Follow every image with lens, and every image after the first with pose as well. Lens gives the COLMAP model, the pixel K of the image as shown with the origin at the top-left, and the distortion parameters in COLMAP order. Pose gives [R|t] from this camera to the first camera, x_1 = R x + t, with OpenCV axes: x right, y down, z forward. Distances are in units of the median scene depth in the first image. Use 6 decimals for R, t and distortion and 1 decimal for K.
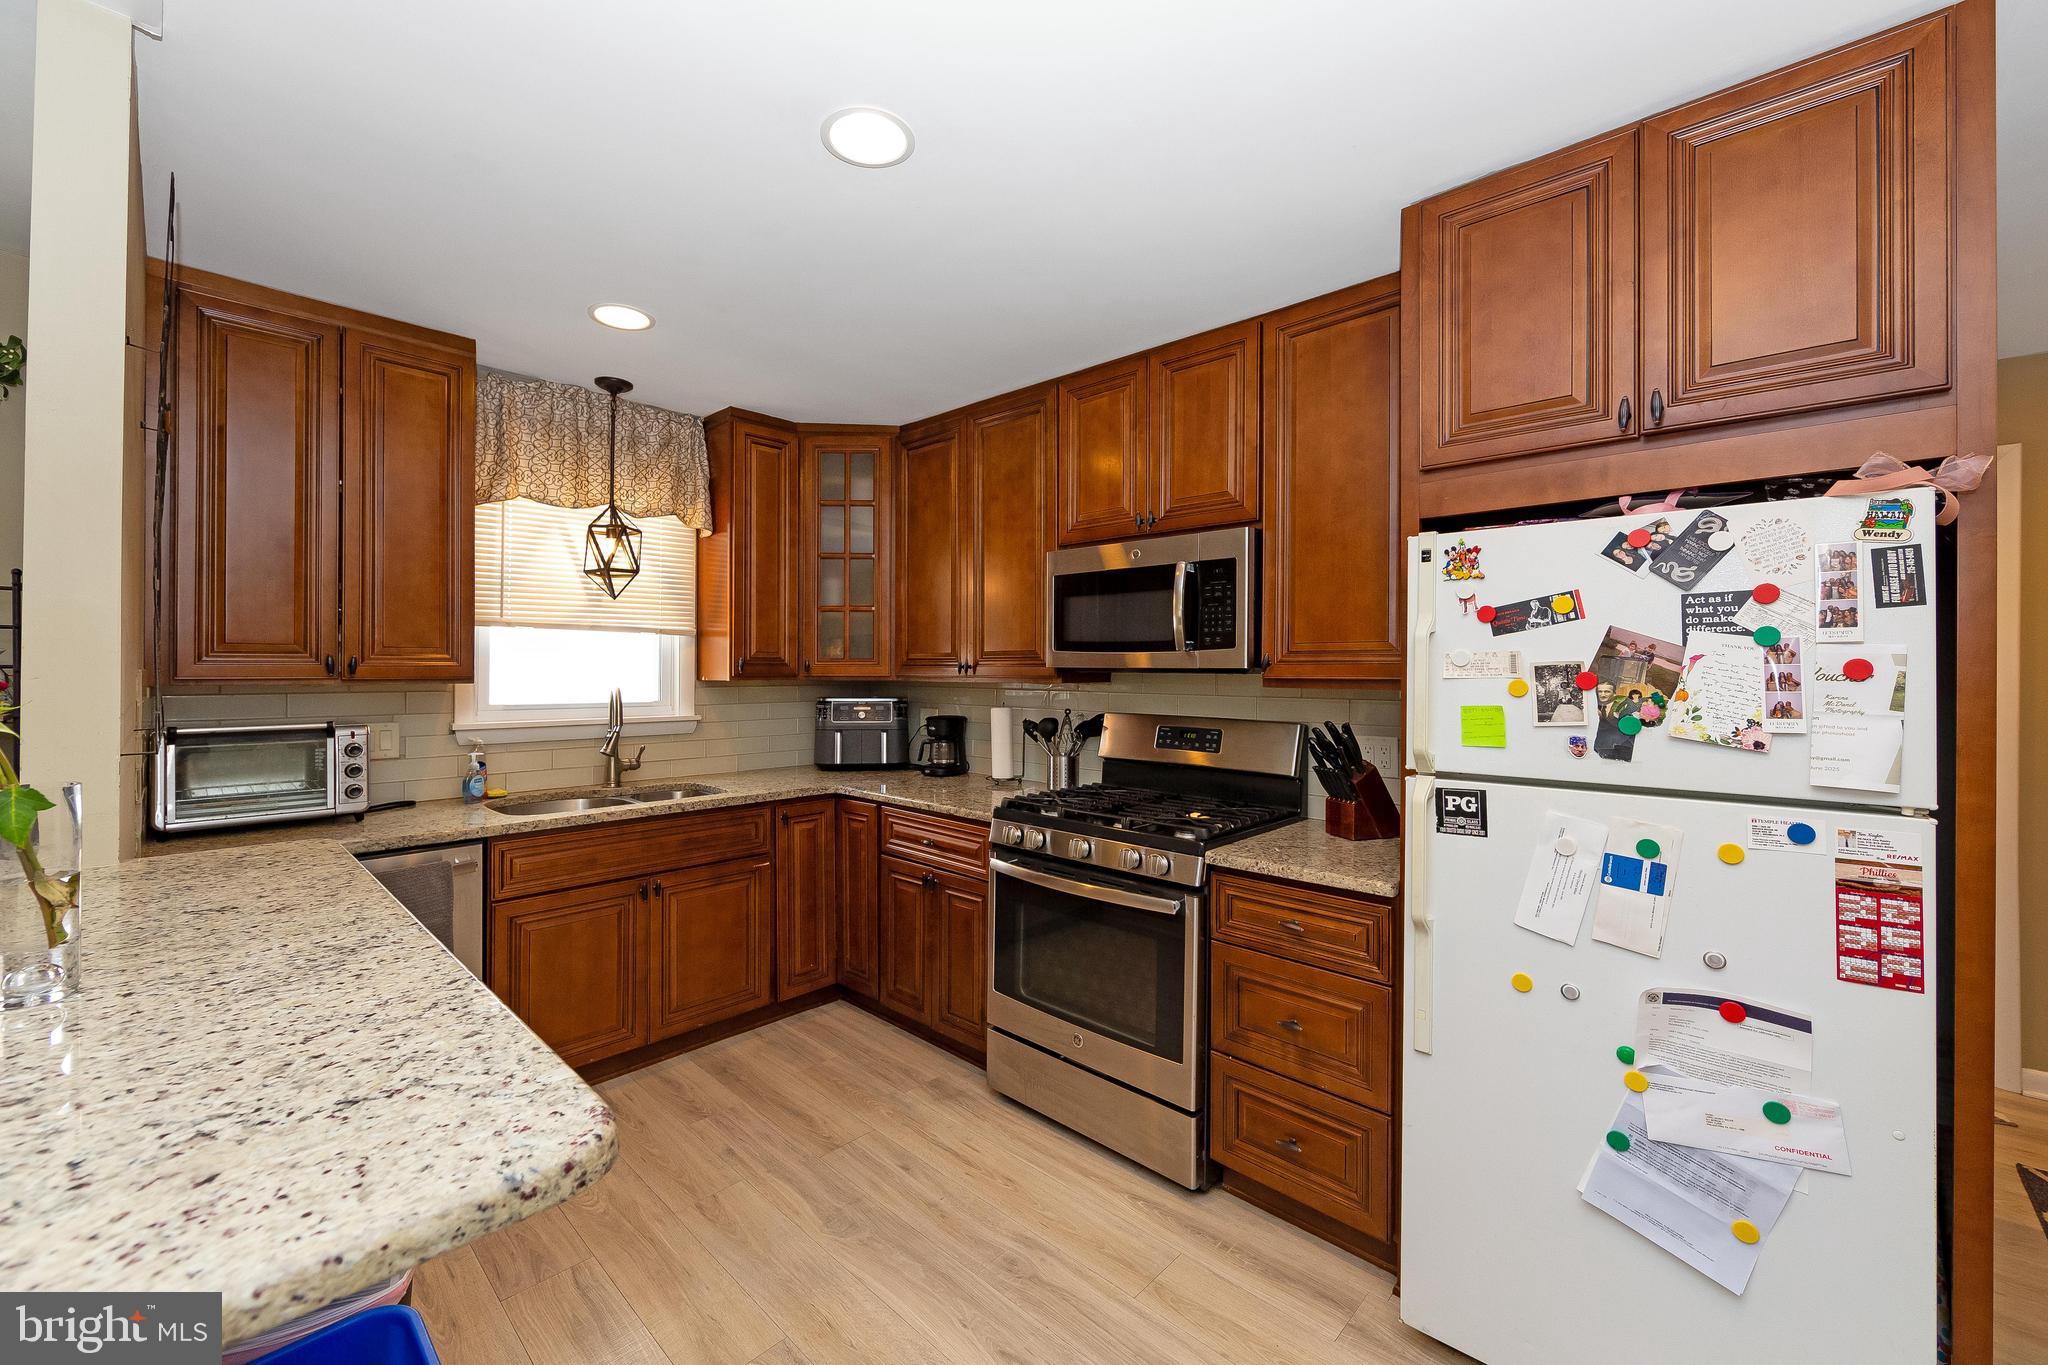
lens RADIAL K [[799.9, 0, 1024.0], [0, 799.9, 669.3], [0, 0, 1]] dist [-0.001738, 0.000176]
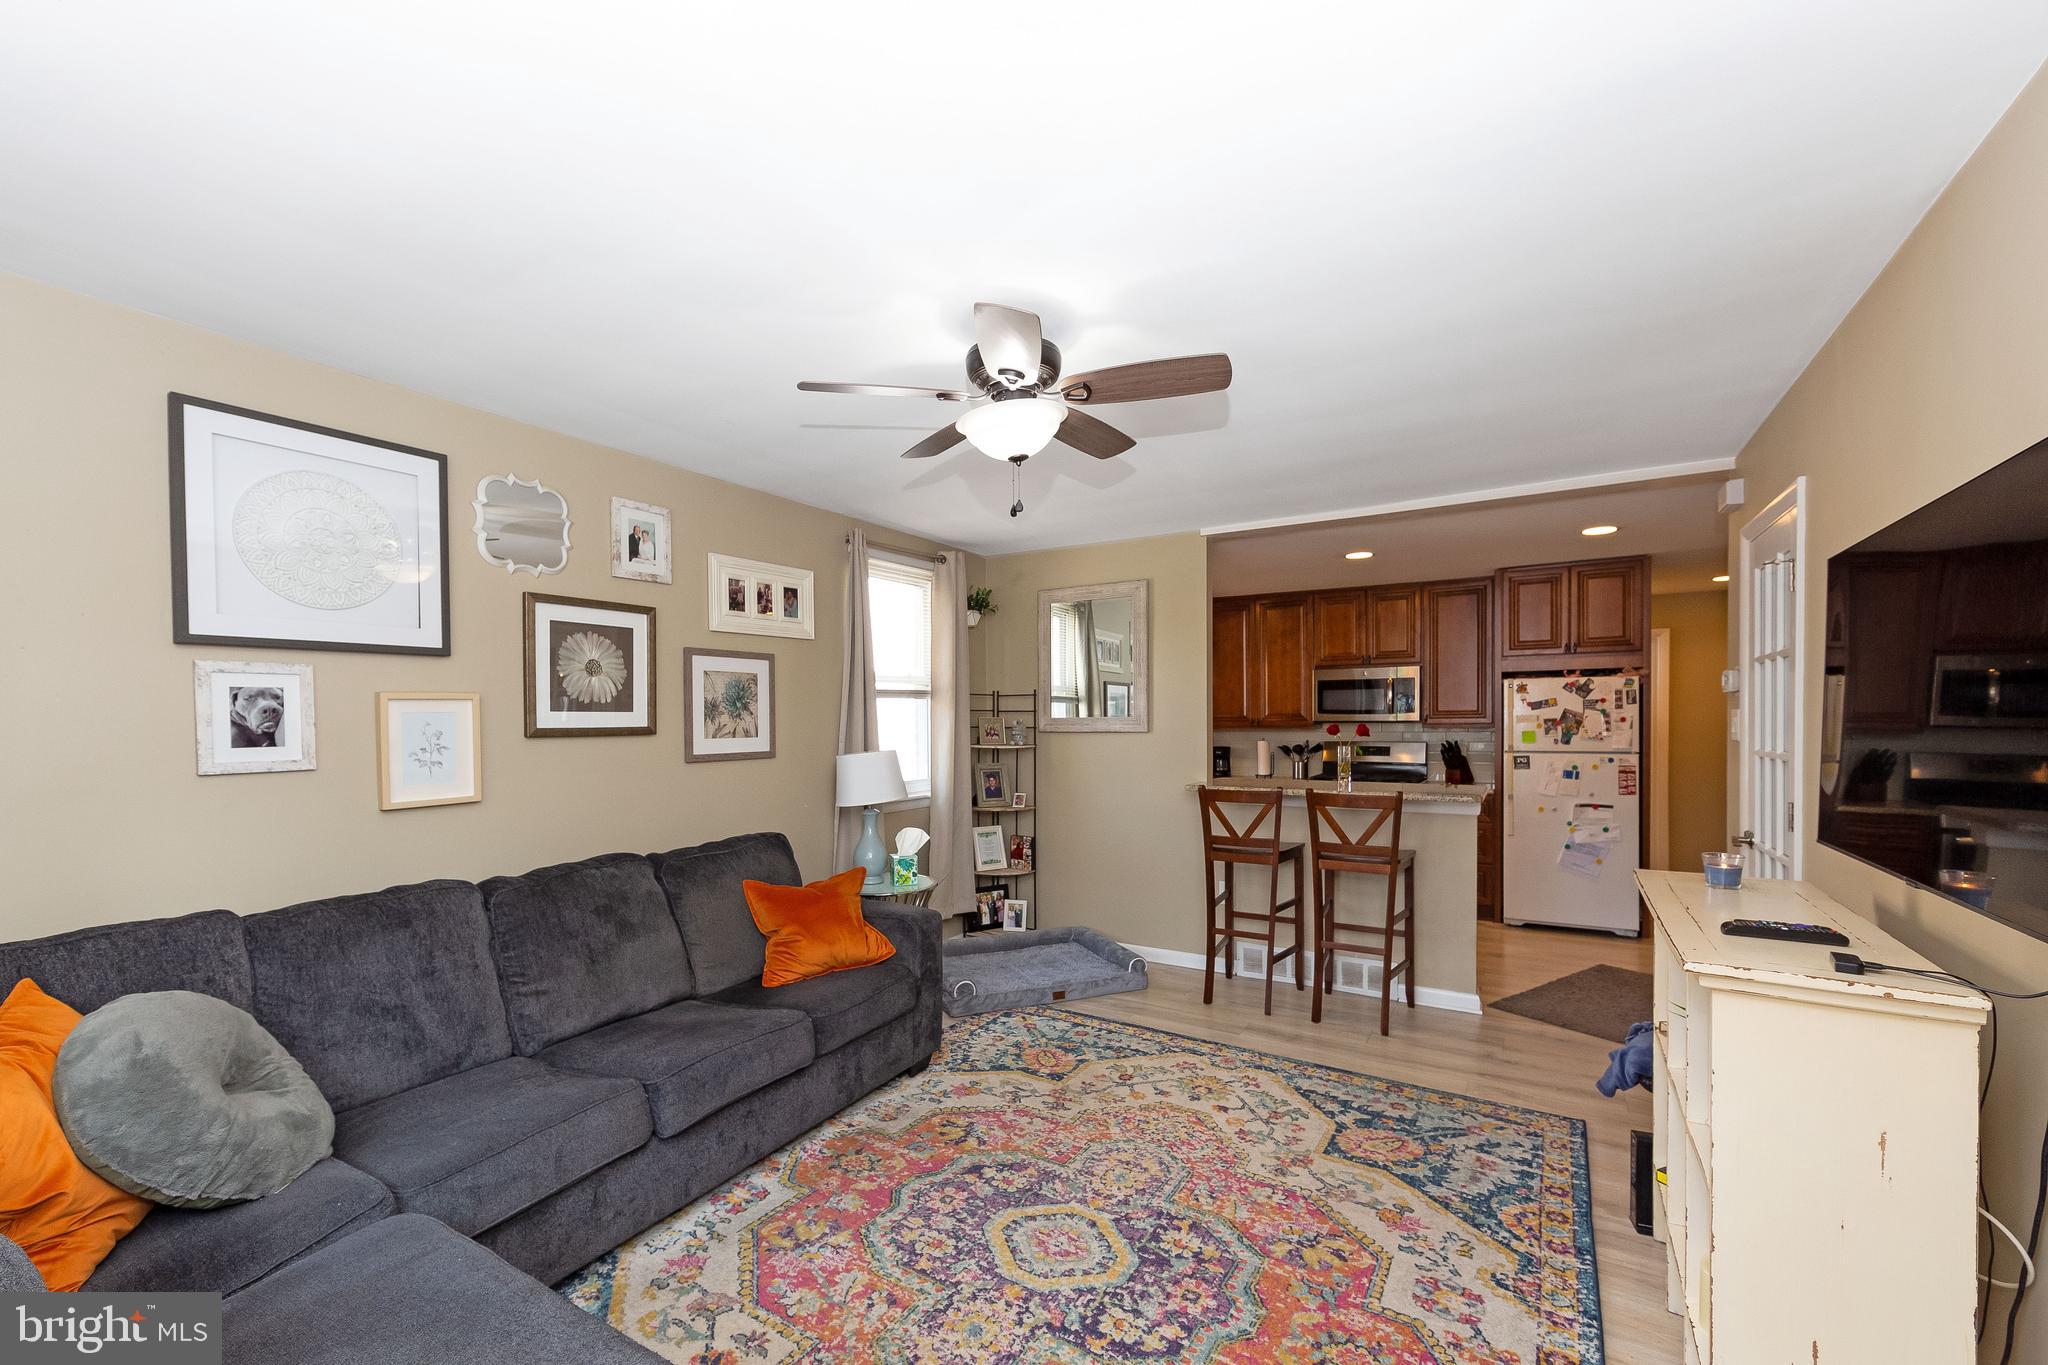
lens RADIAL K [[829.2, 0, 1010.7], [0, 829.2, 734.9], [0, 0, 1]] dist [-0.000037, 0.000023]
pose [[0.981412, -0.016218, 0.191224, -1.850792], [0.012959, 0.999749, 0.018281, -0.024728], [-0.191472, -0.015463, 0.981376, -1.670385]]
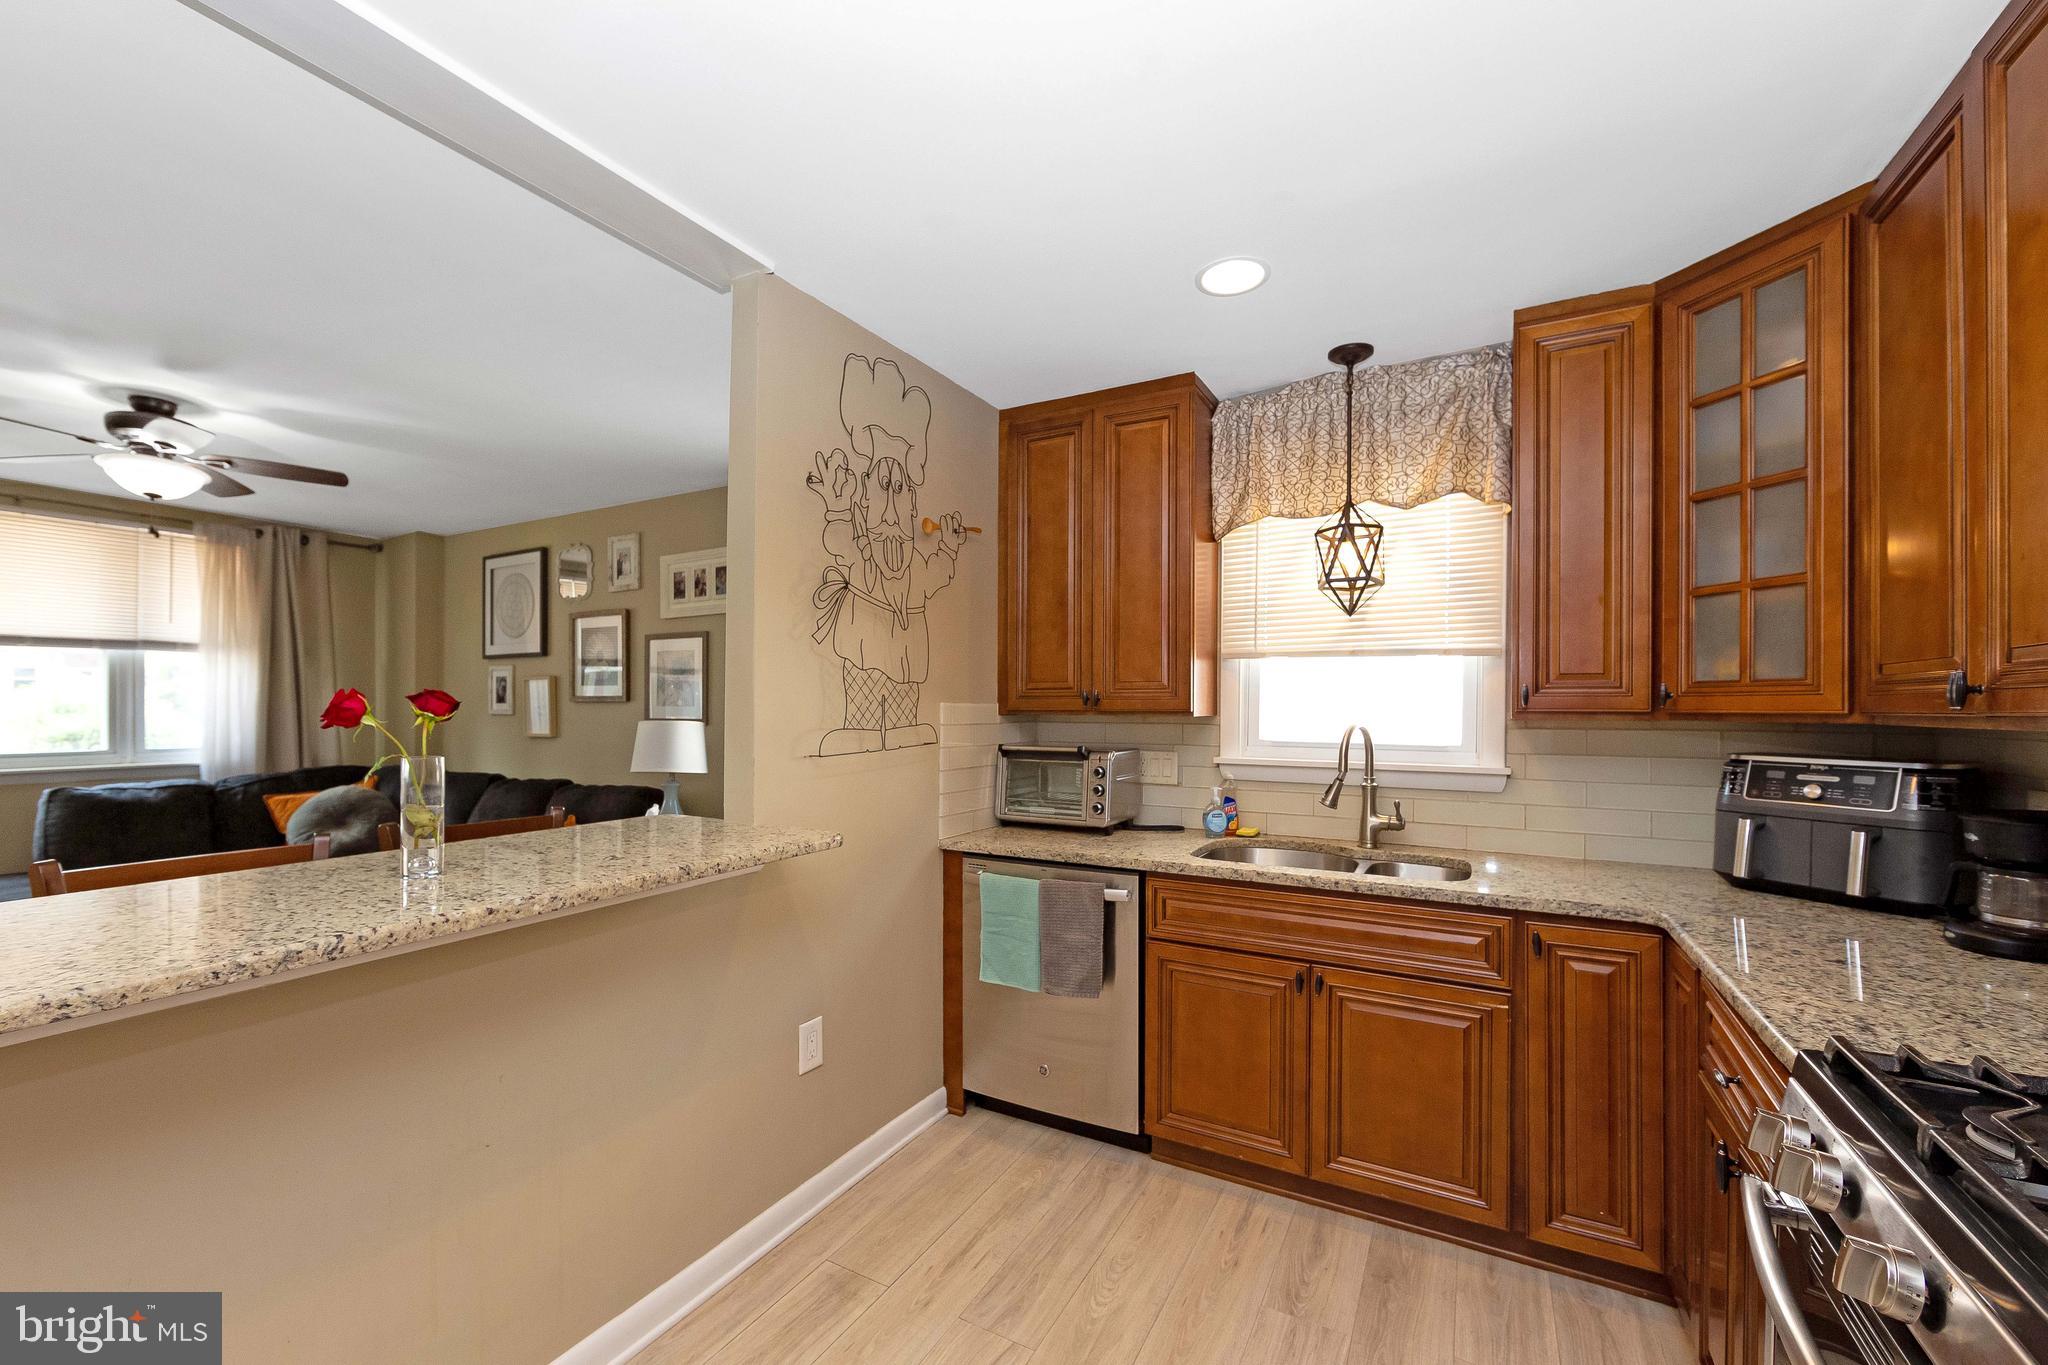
lens RADIAL K [[829.0, 0, 1021.7], [0, 829.0, 702.7], [0, 0, 1]] dist [-0.000811, -0.000172]
pose [[0.240238, -0.006118, -0.970695, 0.357853], [-0.003895, 0.999966, -0.007266, 0.012904], [0.970706, 0.005527, 0.240206, 0.743271]]
